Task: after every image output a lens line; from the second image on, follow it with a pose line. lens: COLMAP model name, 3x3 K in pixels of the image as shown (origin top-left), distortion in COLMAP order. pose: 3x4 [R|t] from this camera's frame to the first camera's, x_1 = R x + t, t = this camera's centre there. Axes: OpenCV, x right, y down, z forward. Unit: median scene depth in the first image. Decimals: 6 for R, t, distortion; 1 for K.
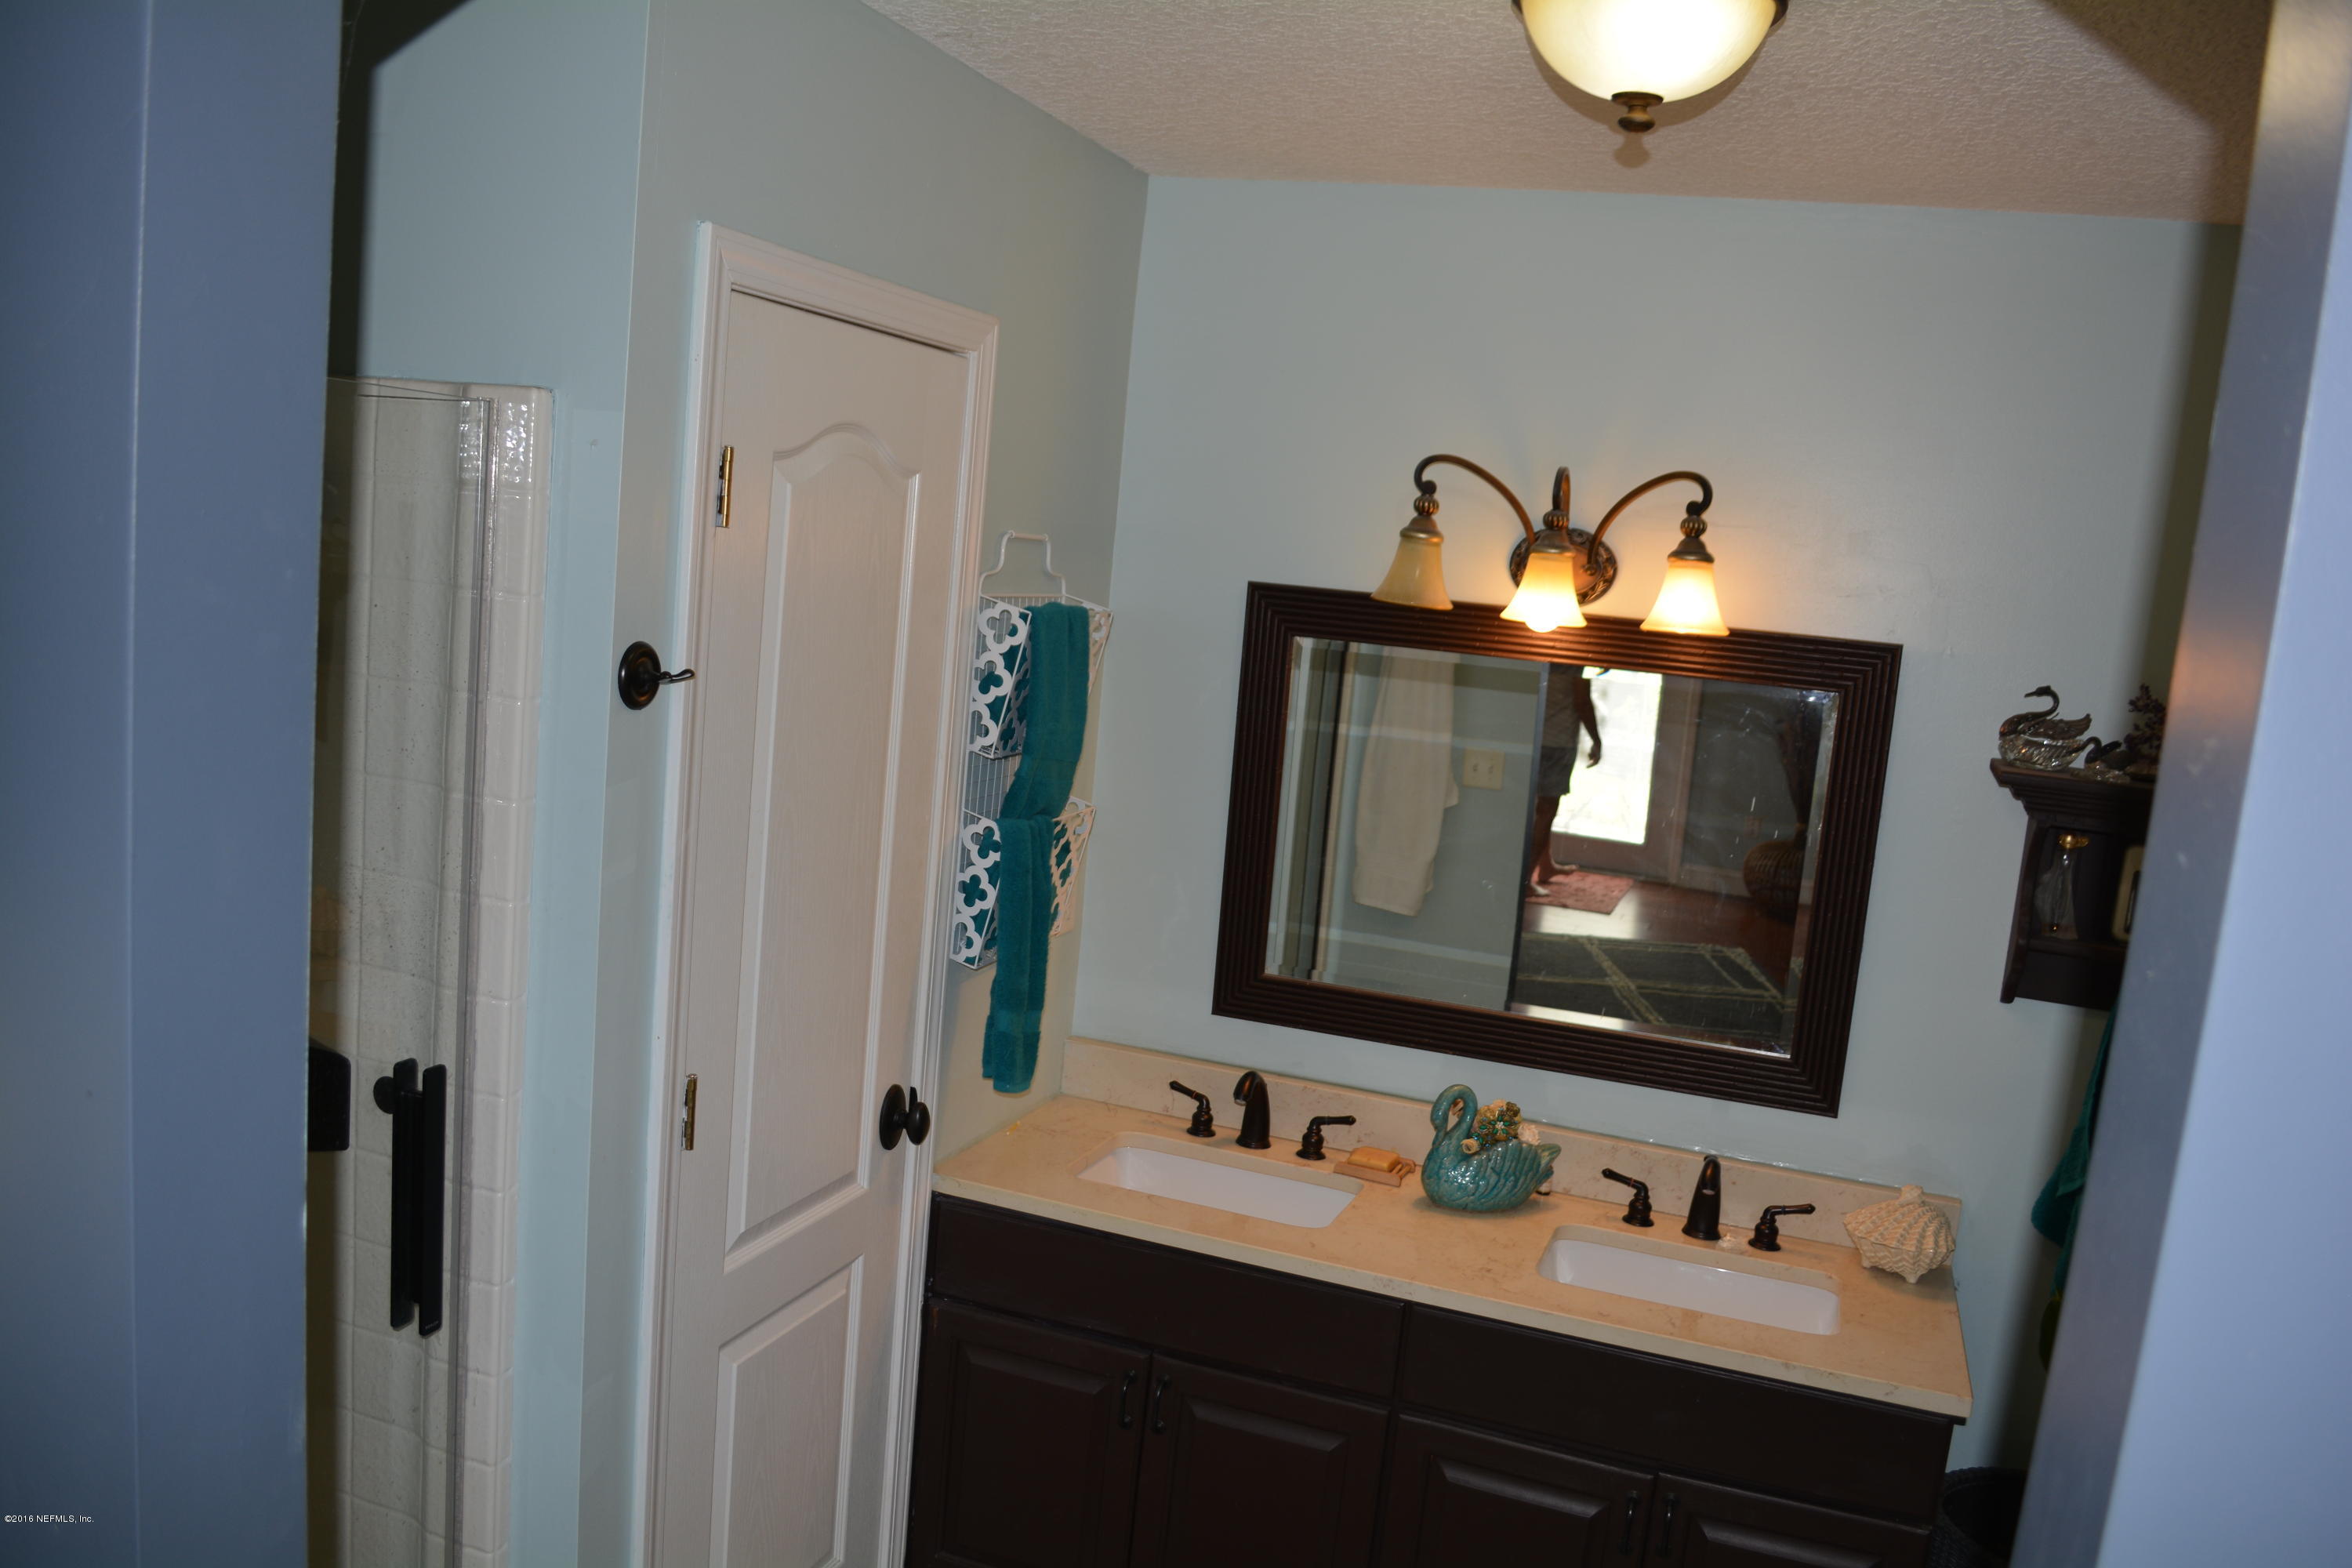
lens RADIAL K [[1857.5, 0, 1185.7], [0, 1857.5, 801.3], [0, 0, 1]] dist [-0.084460, 0.017263]
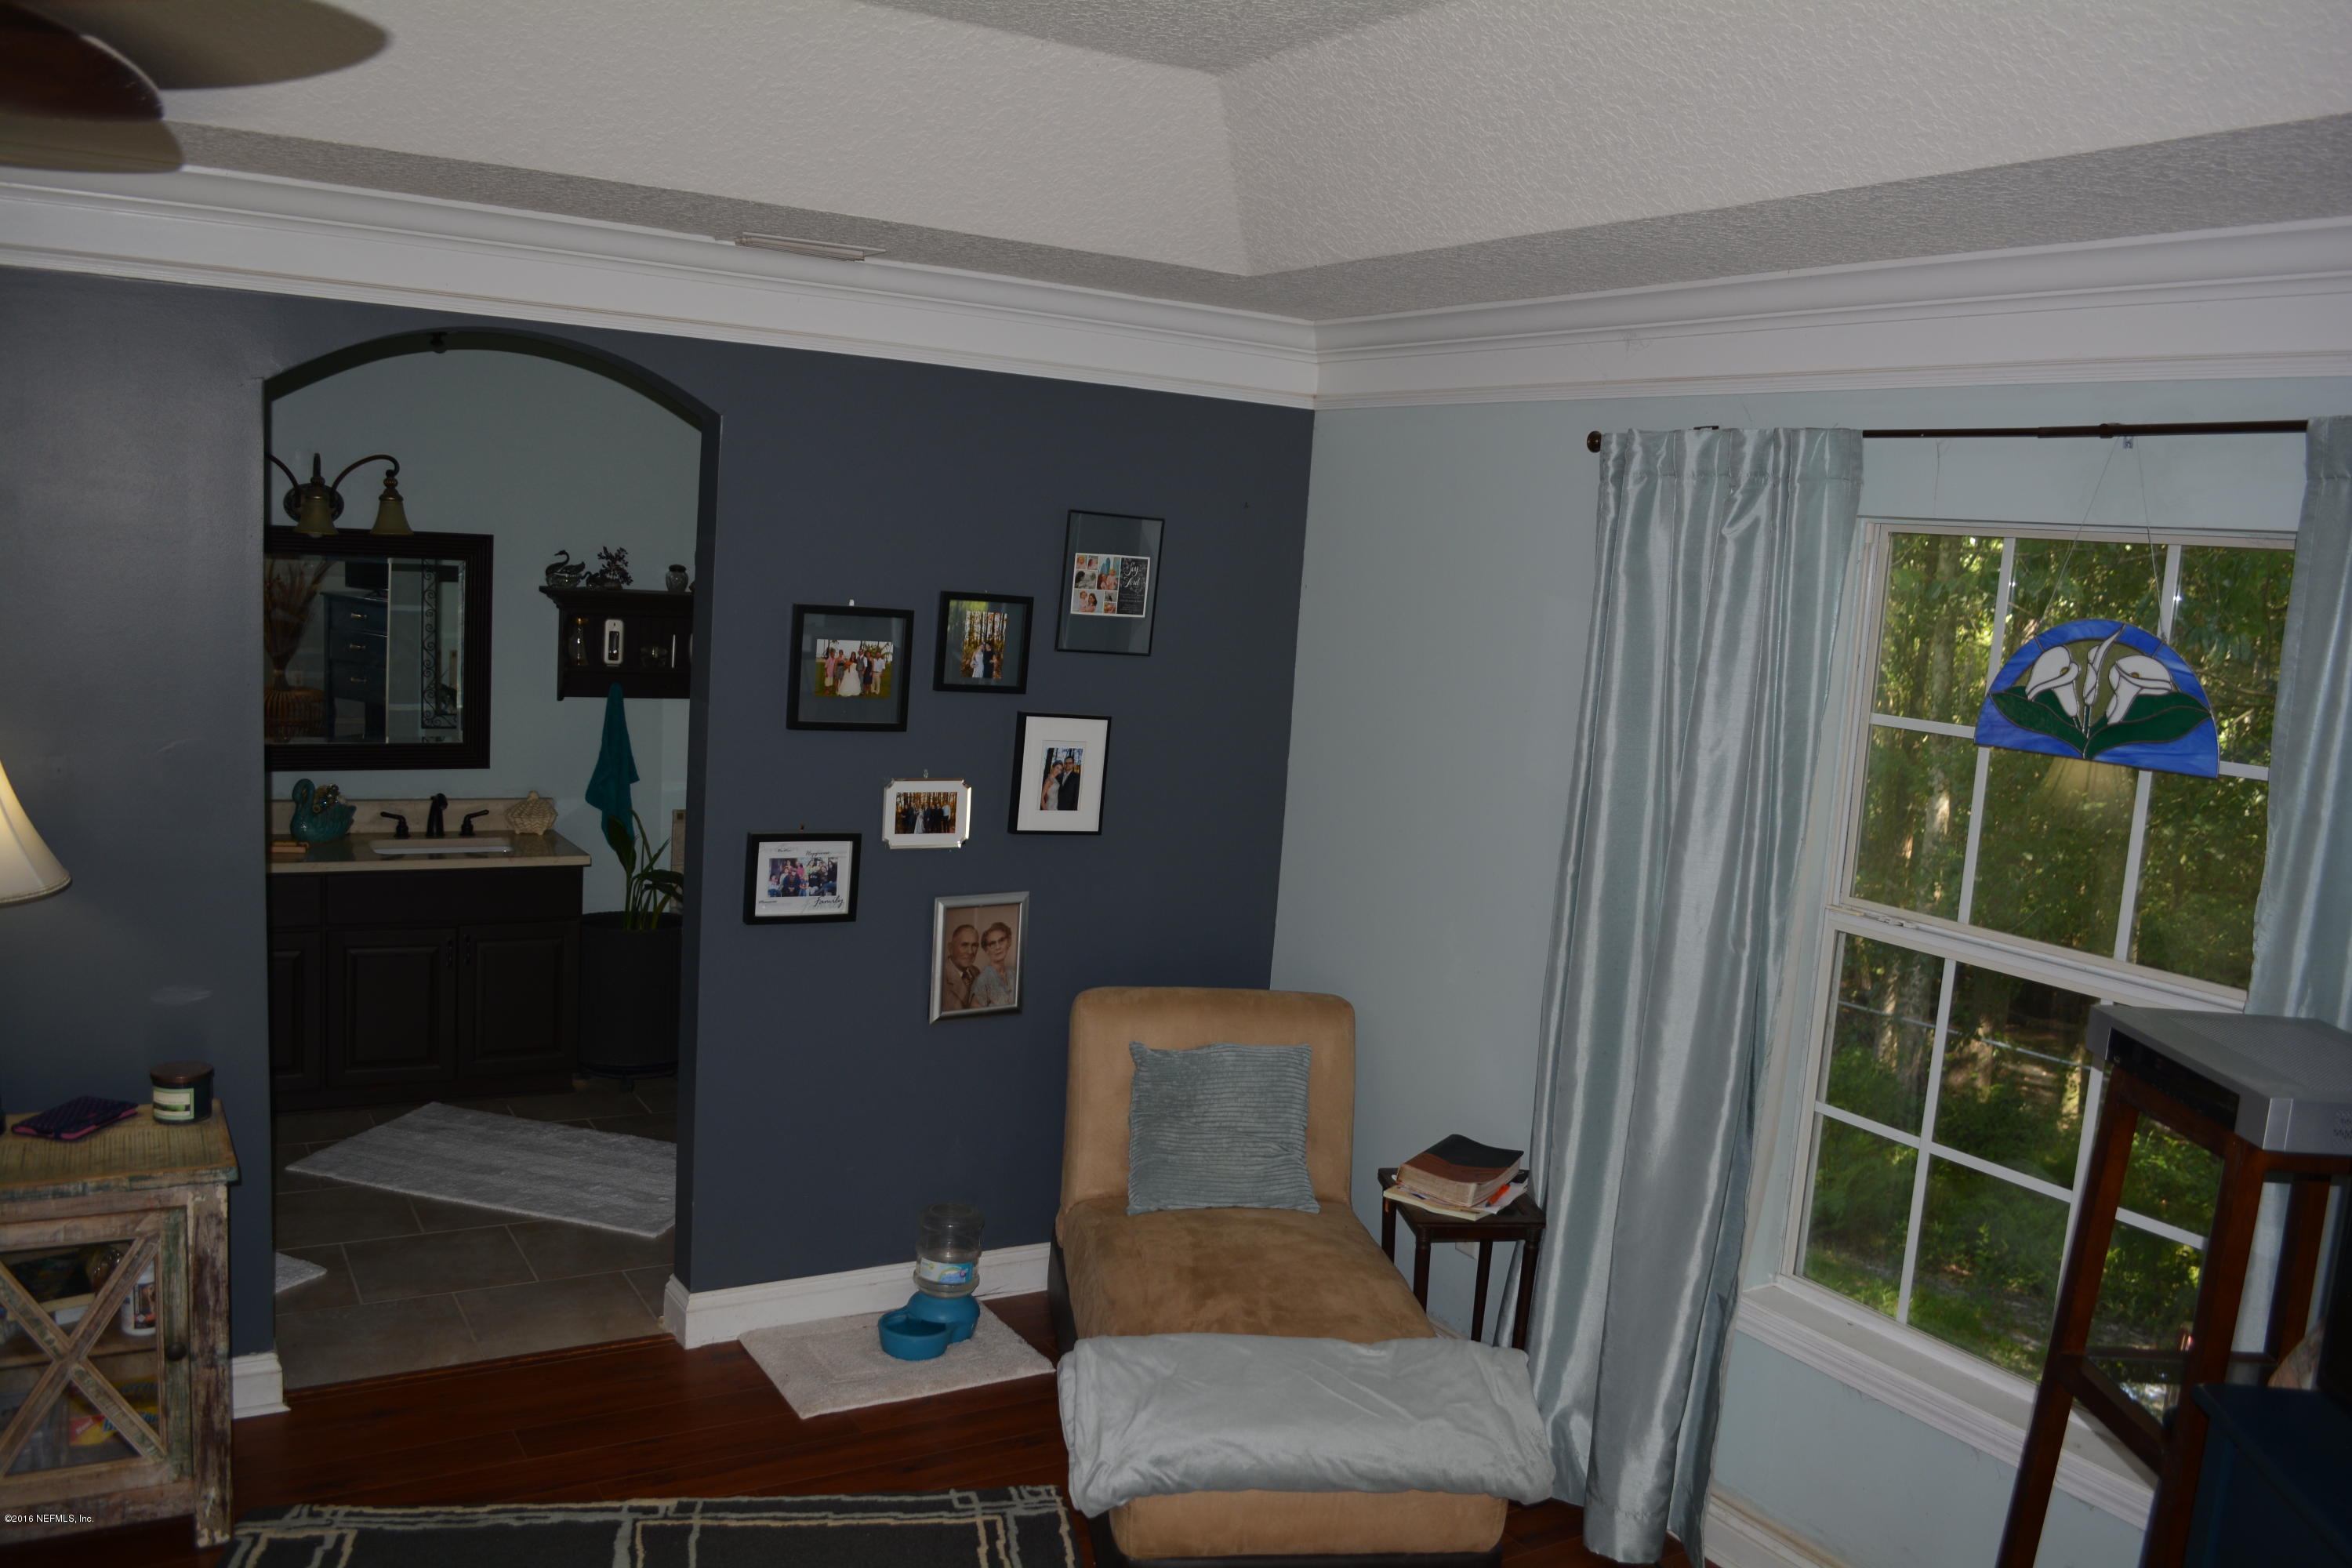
lens RADIAL K [[1857.5, 0, 1185.7], [0, 1857.5, 801.3], [0, 0, 1]] dist [-0.084460, 0.017263]
pose [[0.651700, -0.159558, 0.741504, -0.666115], [0.092190, 0.987038, 0.131368, 0.012181], [-0.752854, -0.017254, 0.657962, -0.934877]]
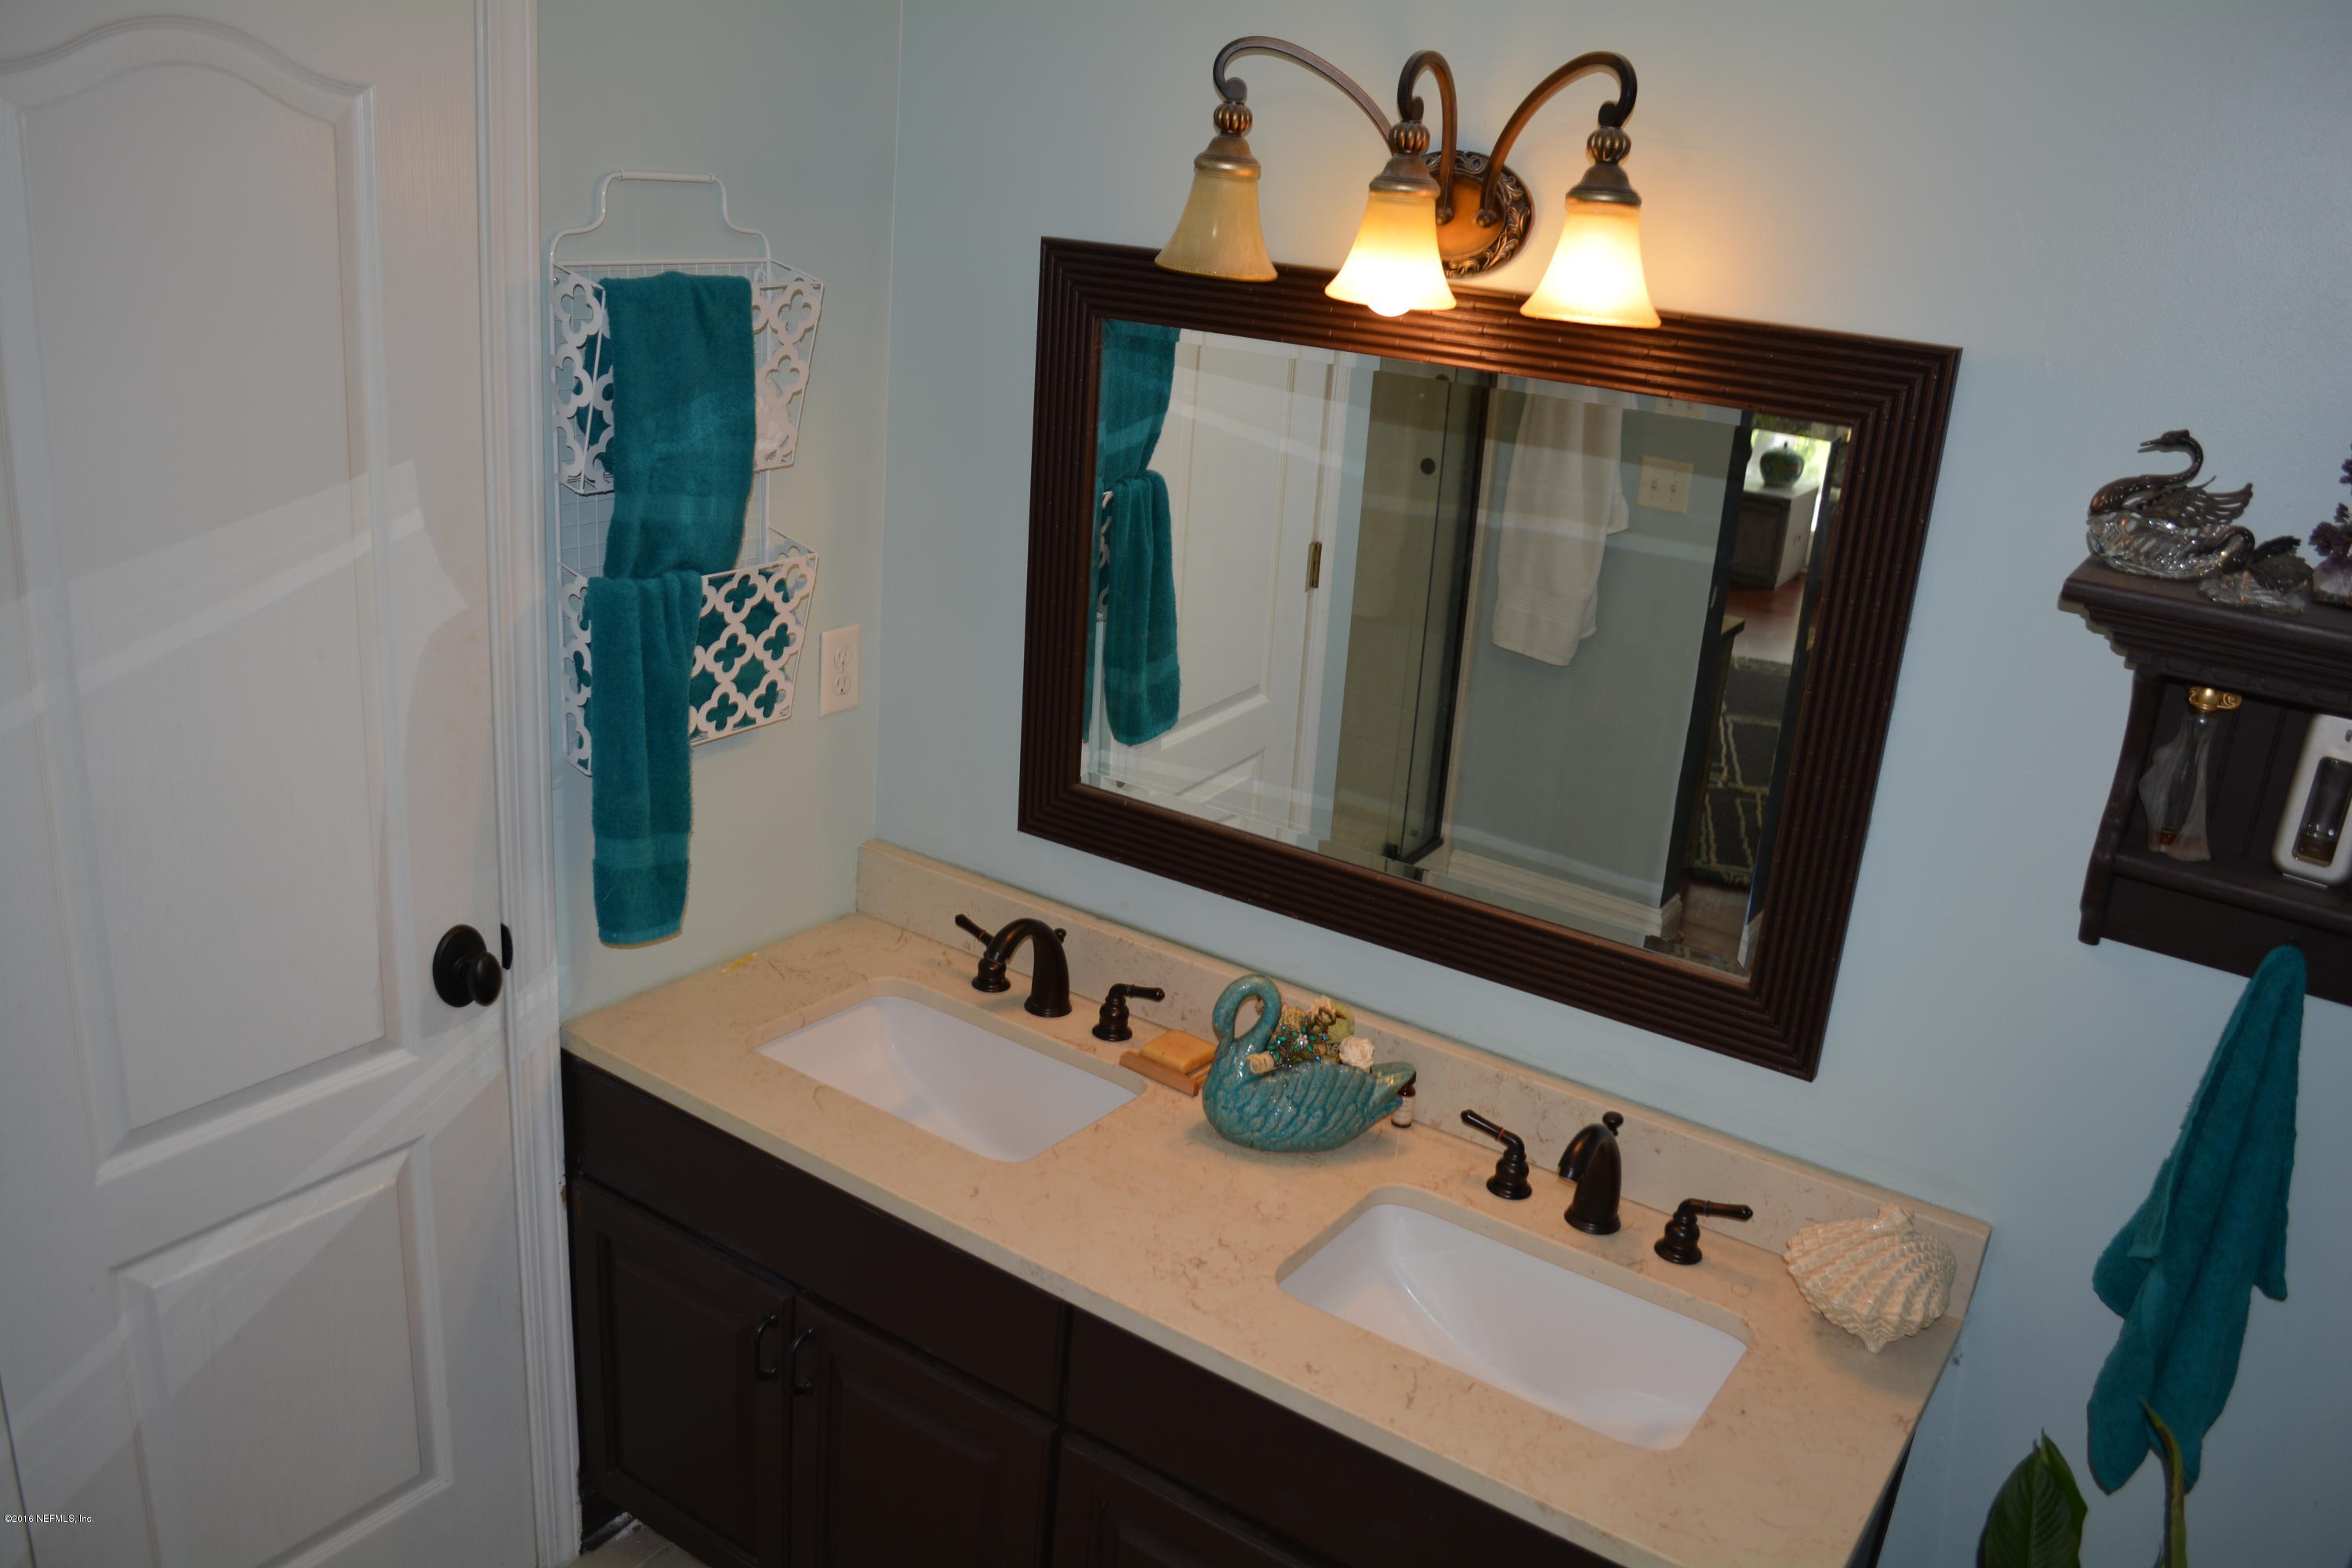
lens RADIAL K [[1857.5, 0, 1185.7], [0, 1857.5, 801.3], [0, 0, 1]] dist [-0.084460, 0.017263]
pose [[0.969843, 0.070868, -0.233199, 0.287622], [-0.028306, 0.983071, 0.181027, -0.039731], [0.242080, -0.168966, 0.955431, 0.337390]]
